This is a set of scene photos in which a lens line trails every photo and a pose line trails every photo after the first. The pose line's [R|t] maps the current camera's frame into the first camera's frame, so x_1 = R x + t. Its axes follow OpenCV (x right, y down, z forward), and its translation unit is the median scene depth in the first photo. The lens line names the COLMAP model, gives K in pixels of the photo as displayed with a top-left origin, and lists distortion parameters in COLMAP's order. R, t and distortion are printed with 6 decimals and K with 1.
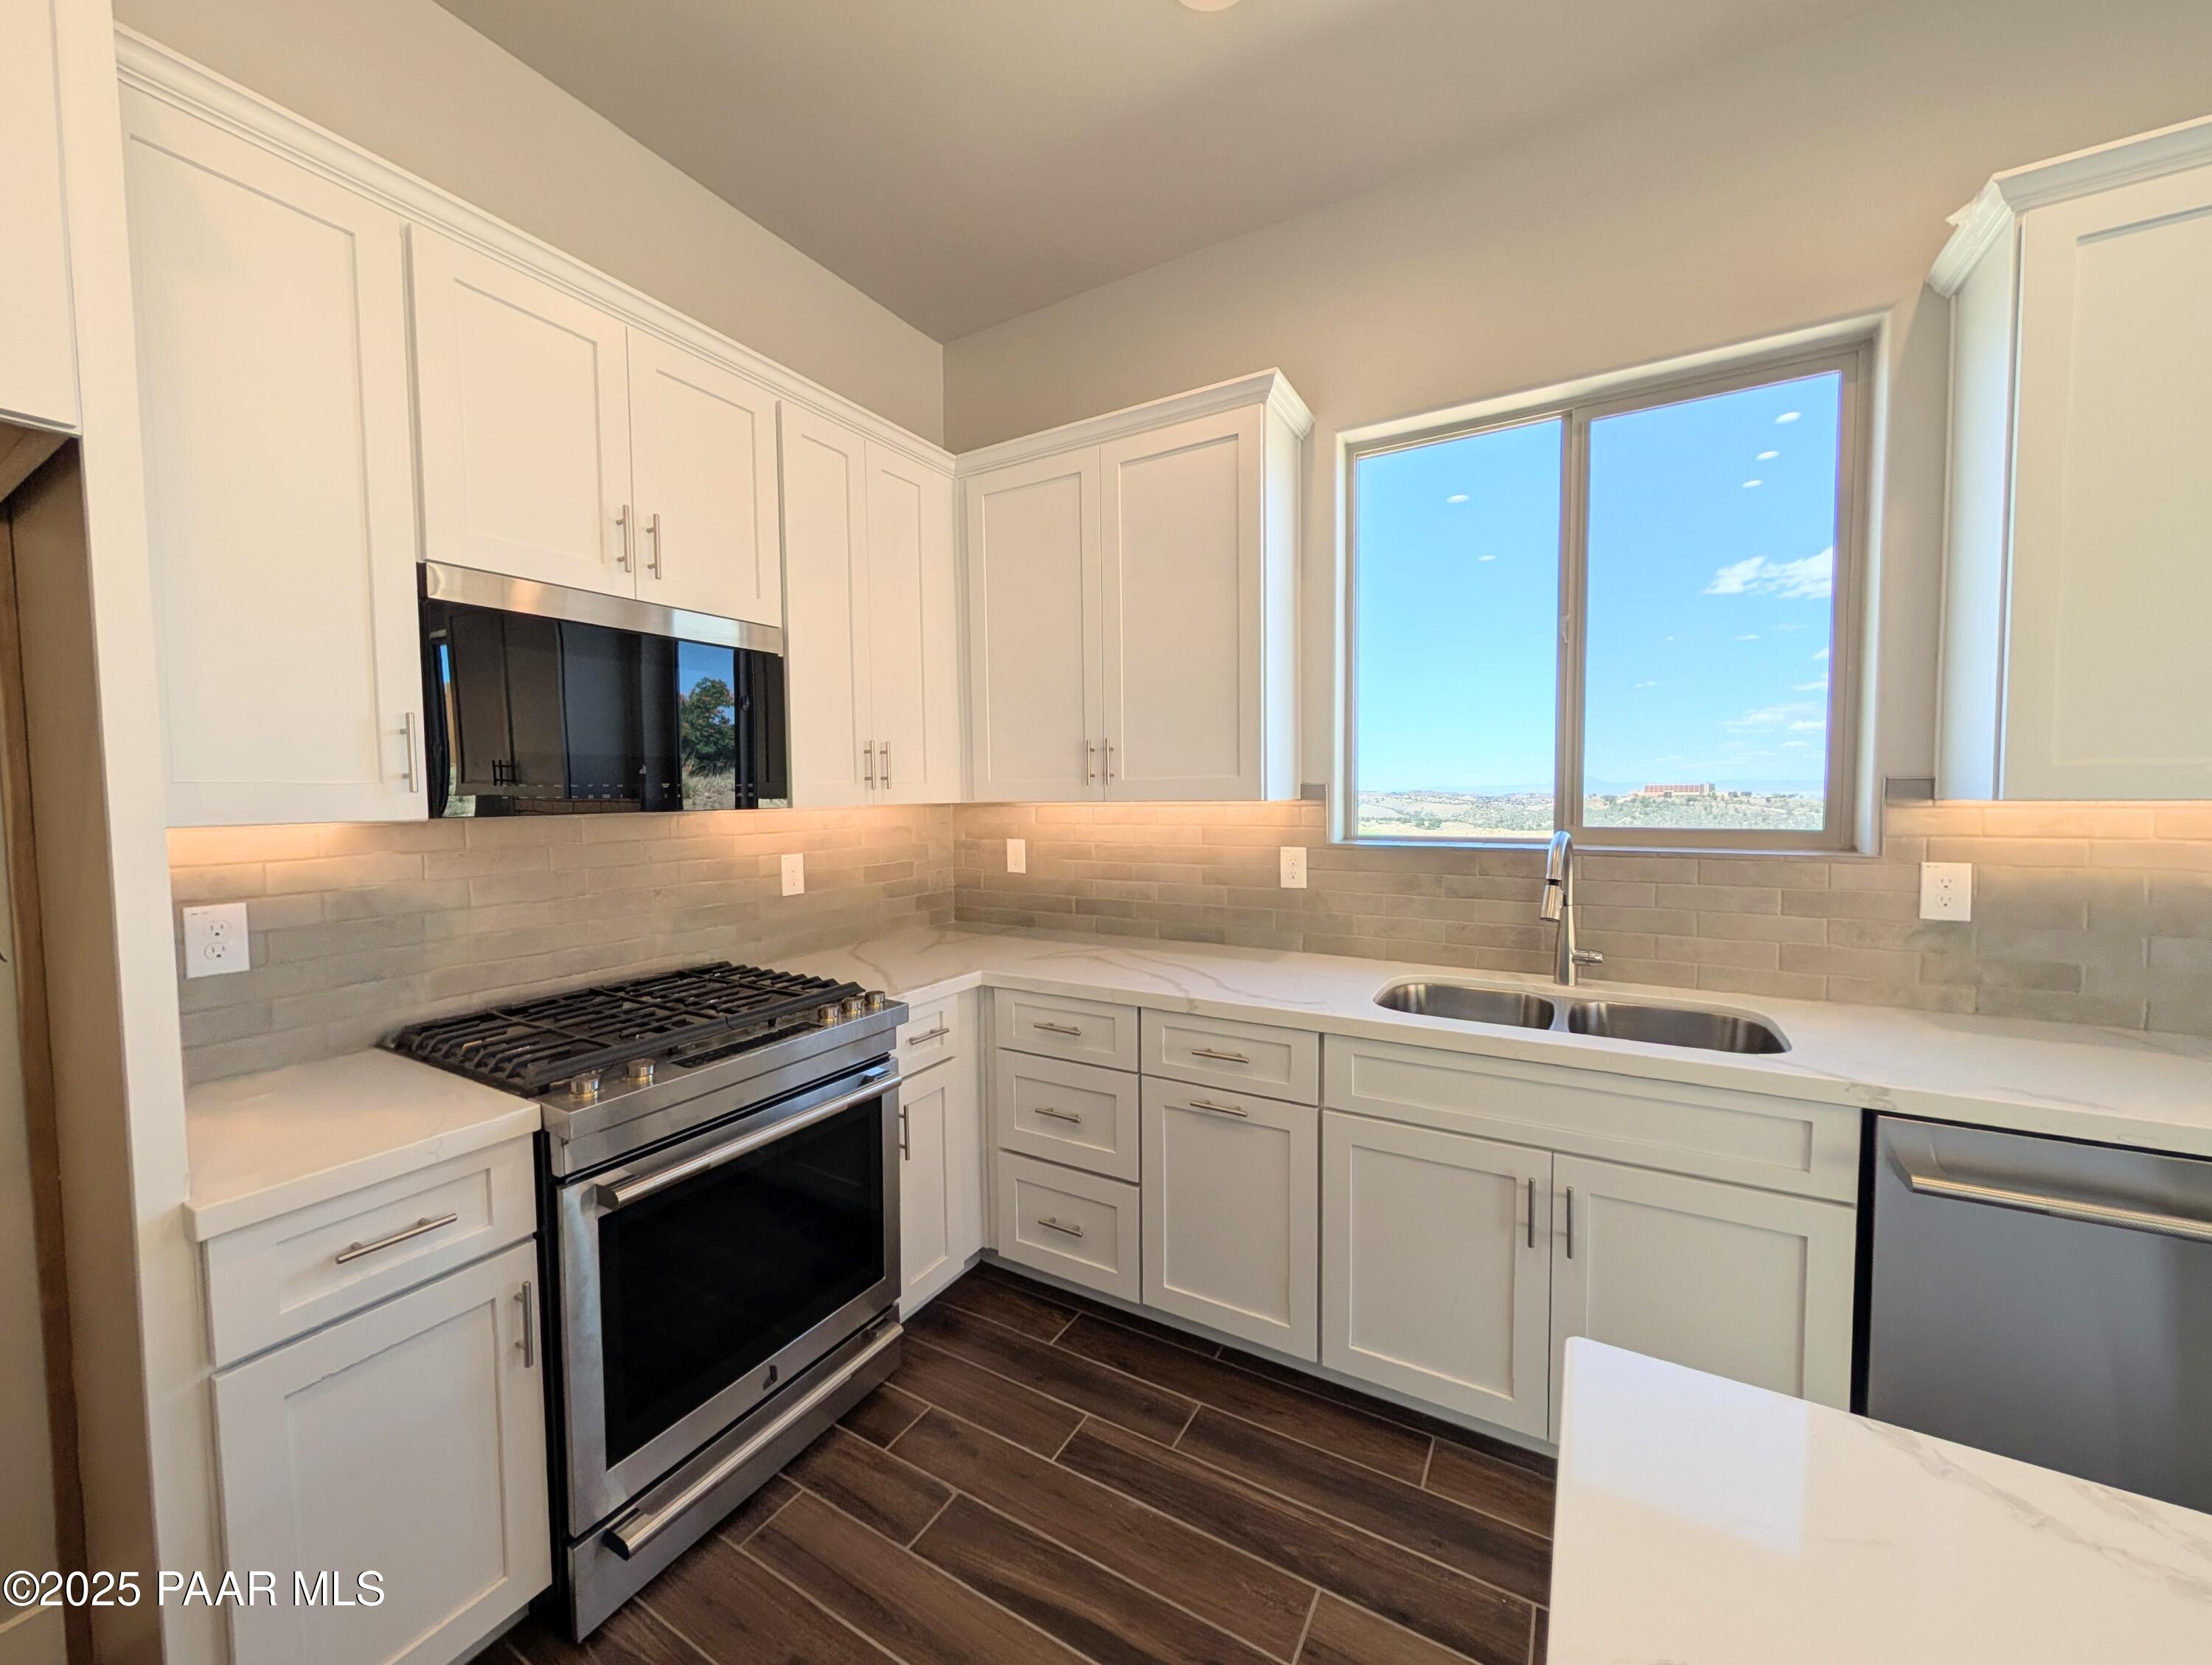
lens RADIAL K [[828.4, 0, 1106.0], [0, 828.4, 832.5], [0, 0, 1]] dist [-0.000263, -0.000004]
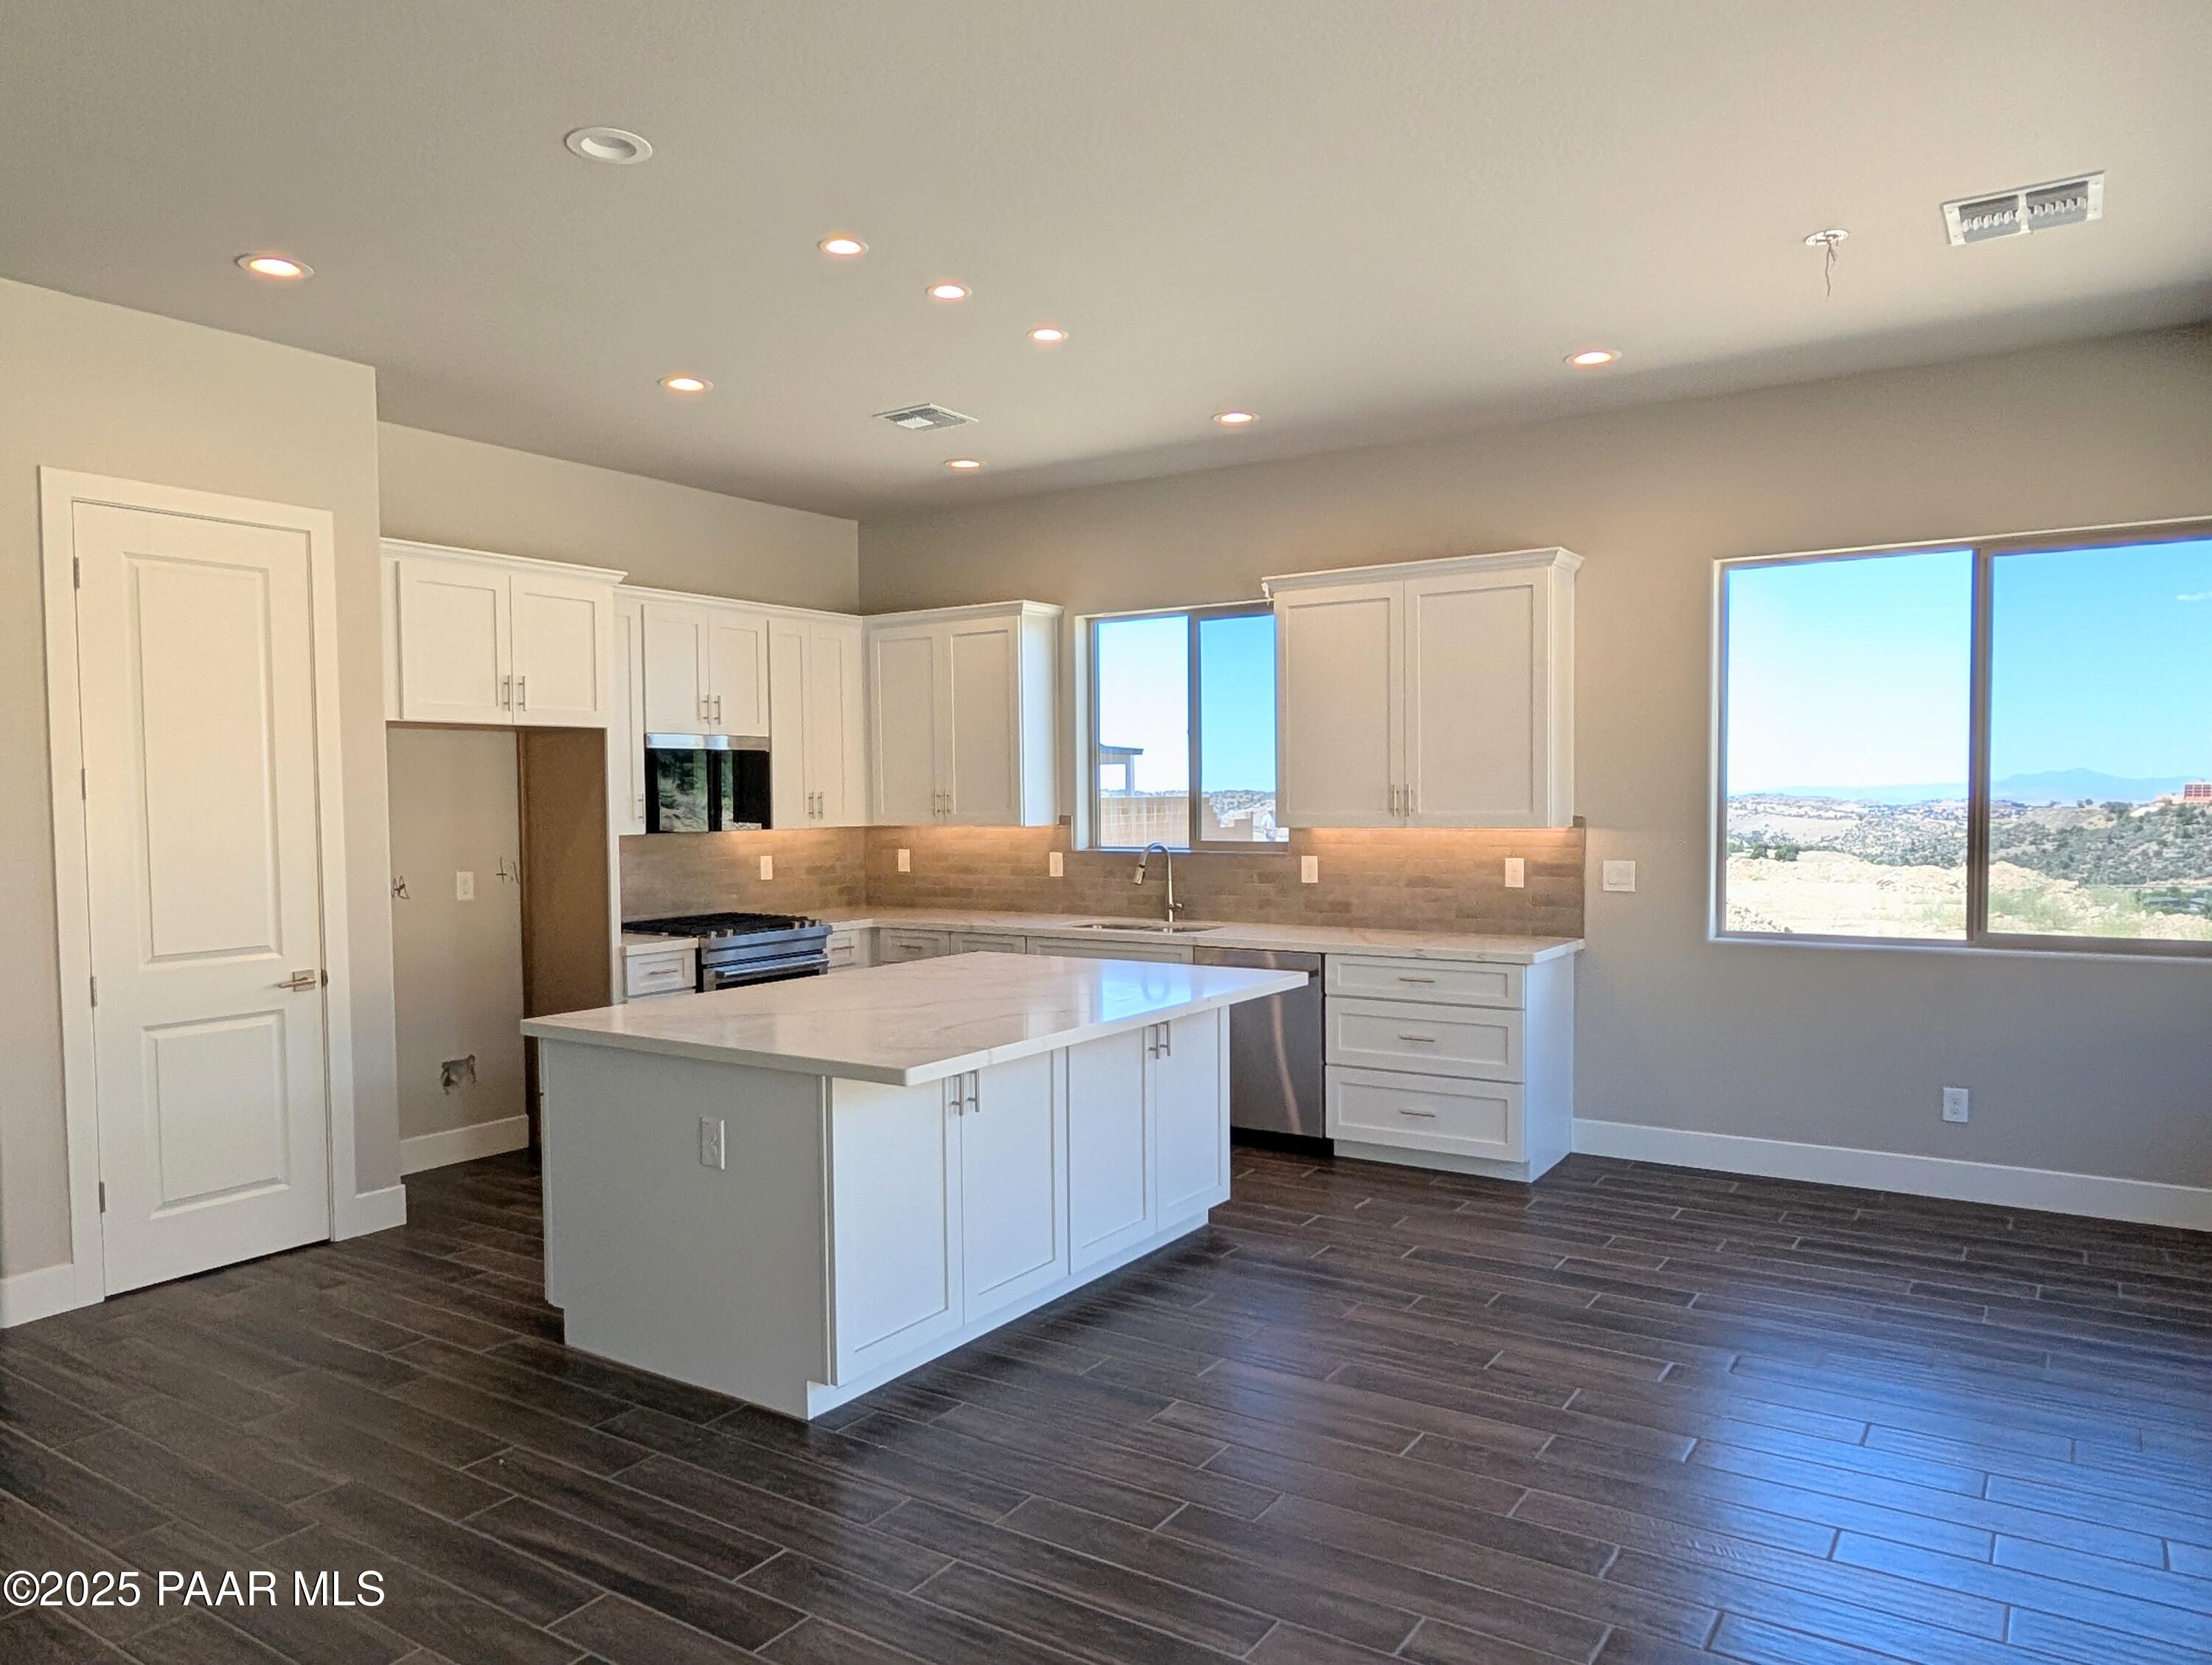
lens RADIAL K [[1494.7, 0, 1104.9], [0, 1494.7, 870.5], [0, 0, 1]] dist [0.058418, 0.000134]
pose [[0.998195, 0.004165, -0.059916, 0.529915], [-0.004101, 0.999991, 0.001191, 0.052176], [0.059920, -0.000943, 0.998203, -2.147832]]
